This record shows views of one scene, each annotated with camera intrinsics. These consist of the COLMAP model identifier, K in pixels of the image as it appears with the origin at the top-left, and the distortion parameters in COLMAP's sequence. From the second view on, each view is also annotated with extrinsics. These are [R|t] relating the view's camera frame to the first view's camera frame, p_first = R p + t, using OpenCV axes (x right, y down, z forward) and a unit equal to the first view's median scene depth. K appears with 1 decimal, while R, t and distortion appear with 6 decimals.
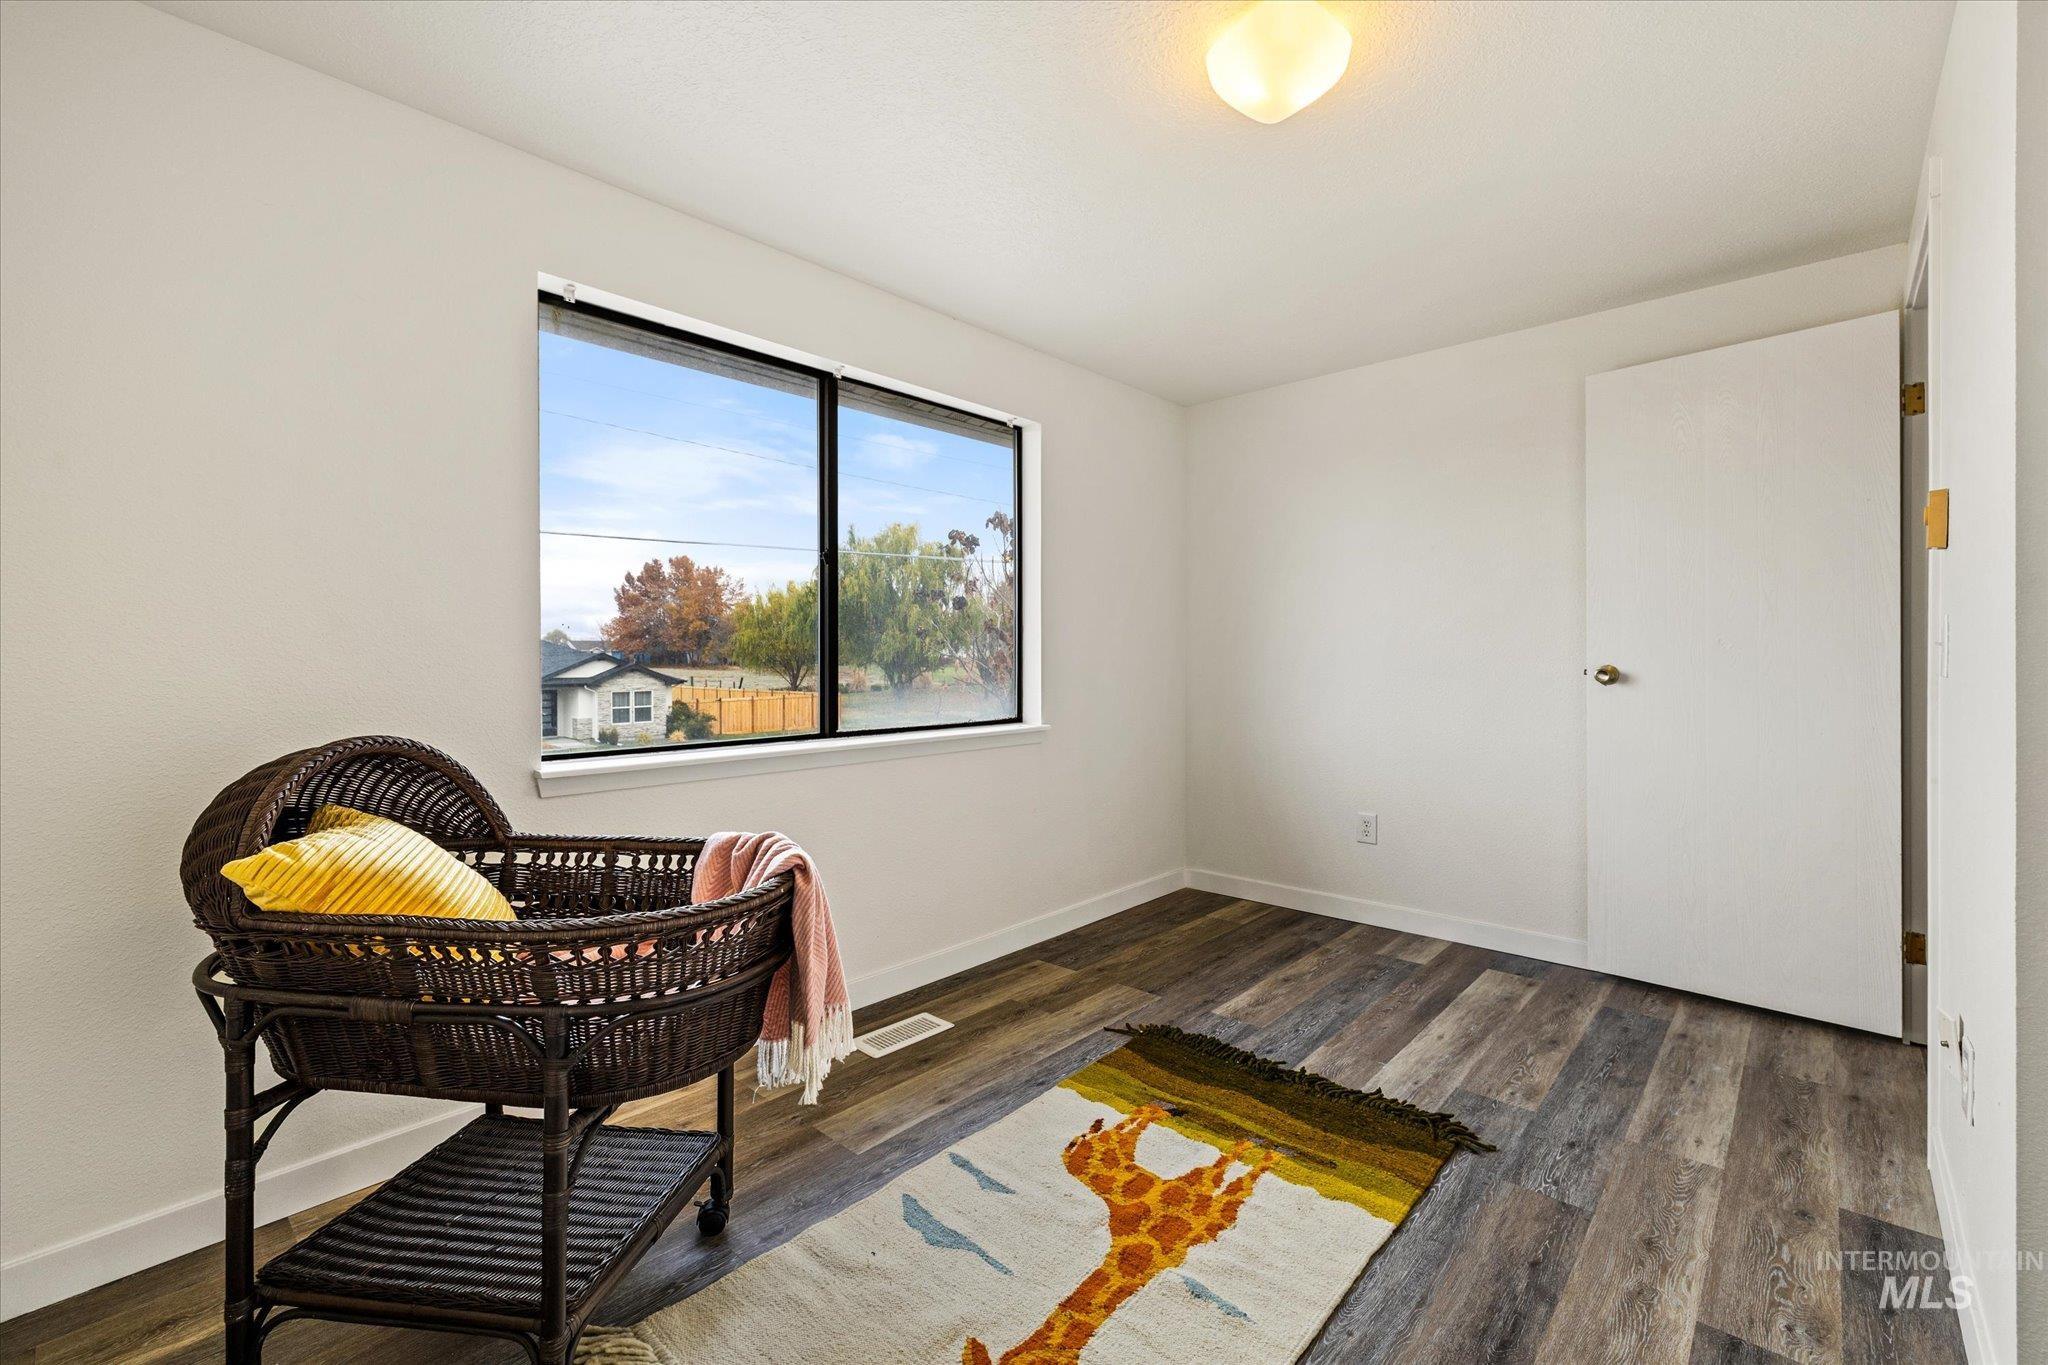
lens RADIAL K [[865.5, 0, 1025.6], [0, 865.5, 672.1], [0, 0, 1]] dist [0.000607, 0.000338]
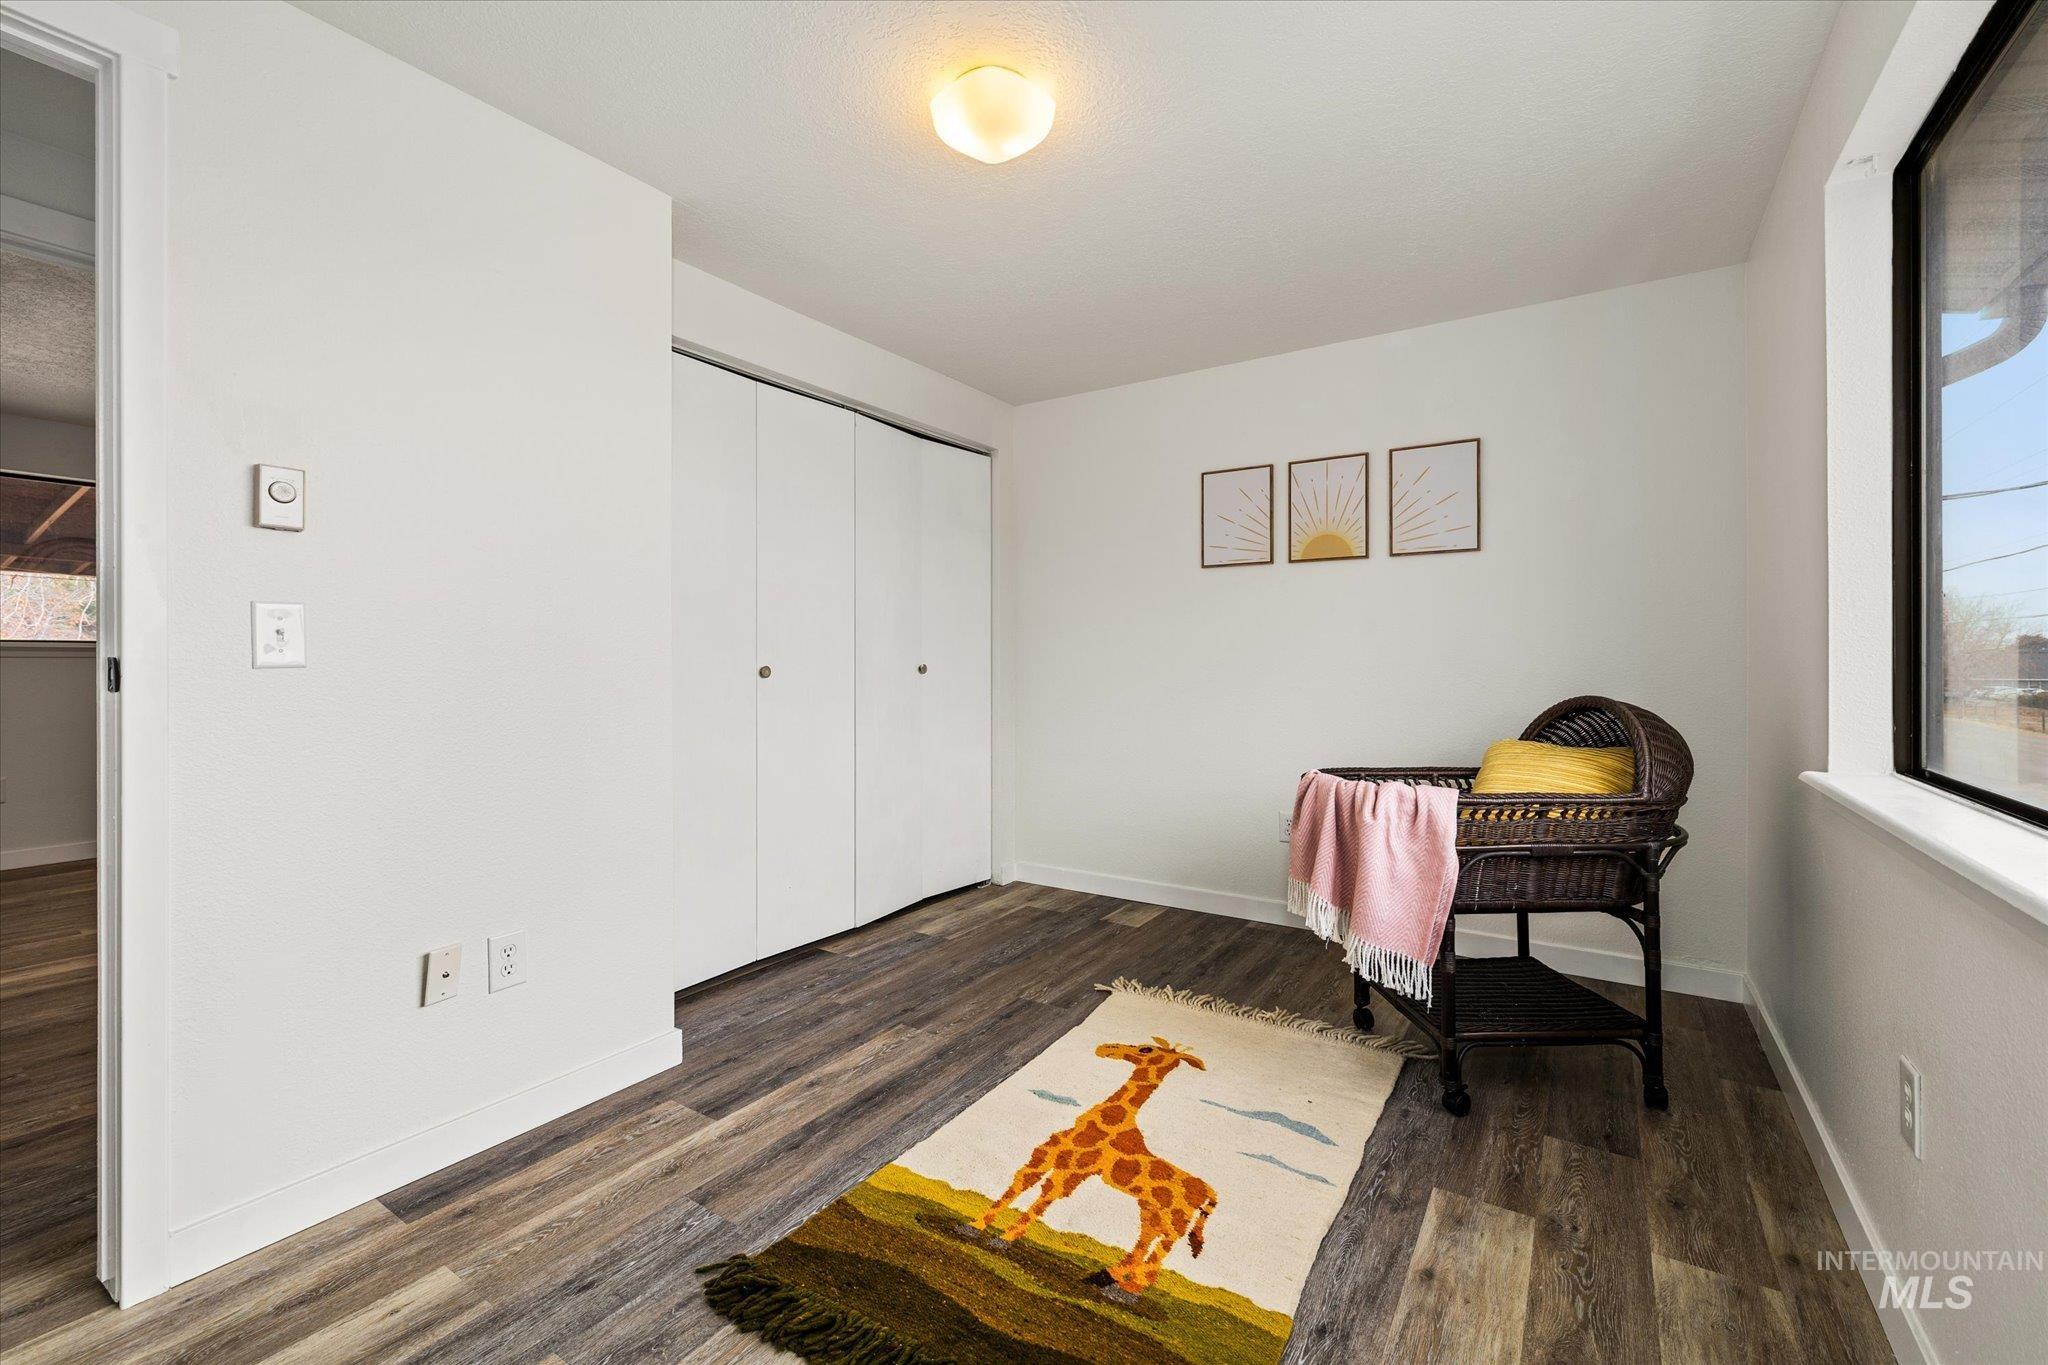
lens RADIAL K [[865.5, 0, 1025.6], [0, 865.5, 672.1], [0, 0, 1]] dist [0.000607, 0.000338]
pose [[-0.986960, 0.009001, -0.160714, 0.396152], [0.004303, 0.999554, 0.029556, -0.014558], [0.160908, 0.028479, -0.986558, 1.932935]]
